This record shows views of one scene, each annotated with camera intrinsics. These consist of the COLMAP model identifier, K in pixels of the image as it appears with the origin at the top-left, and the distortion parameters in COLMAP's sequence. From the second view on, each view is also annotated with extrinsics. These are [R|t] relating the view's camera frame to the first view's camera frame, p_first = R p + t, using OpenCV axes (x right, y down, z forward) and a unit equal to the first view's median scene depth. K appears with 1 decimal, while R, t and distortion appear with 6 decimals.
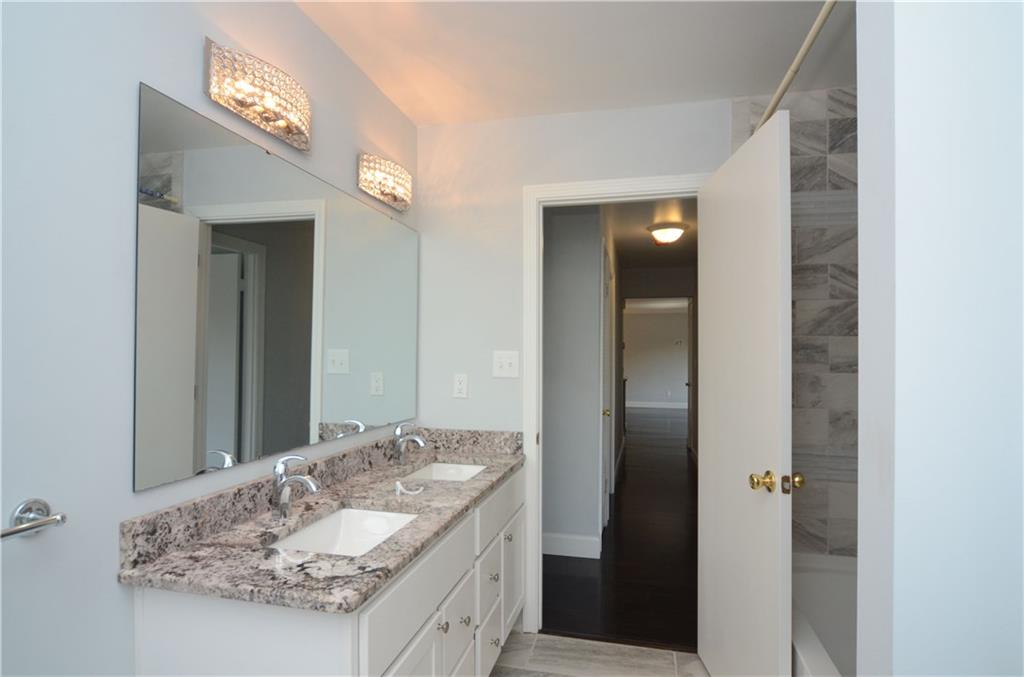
lens RADIAL K [[555.2, 0, 514.9], [0, 555.2, 352.2], [0, 0, 1]] dist [-0.010882, 0.000366]
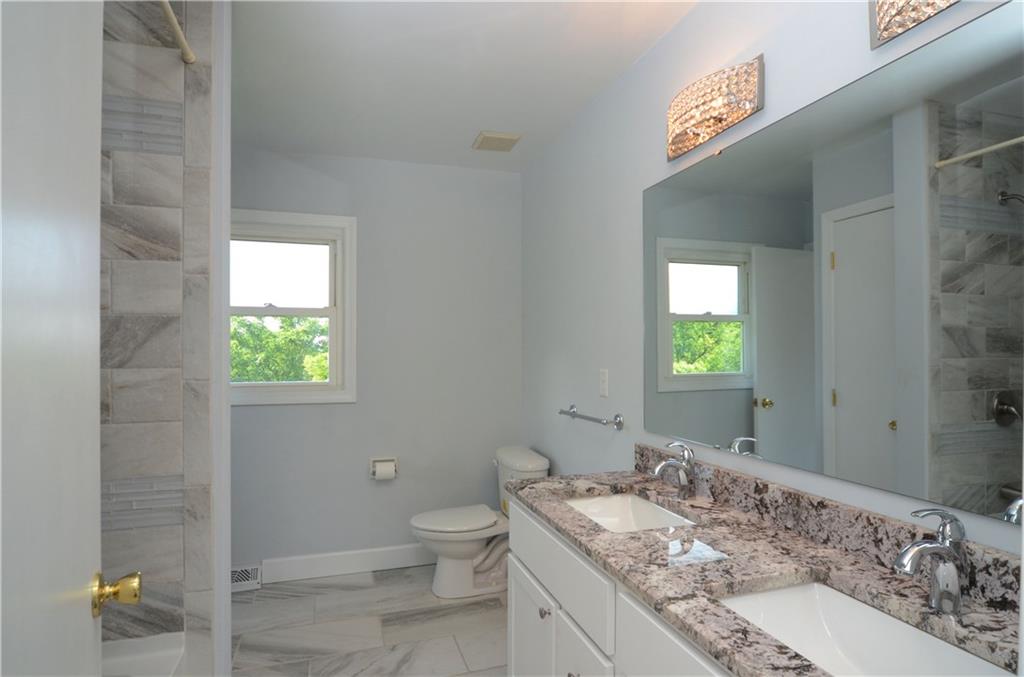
lens RADIAL K [[555.2, 0, 514.9], [0, 555.2, 352.2], [0, 0, 1]] dist [-0.010882, 0.000366]
pose [[-0.858301, -0.000840, -0.513147, 0.382763], [0.001873, 0.999987, -0.004770, 0.012179], [0.513144, -0.005055, -0.858288, 1.576448]]
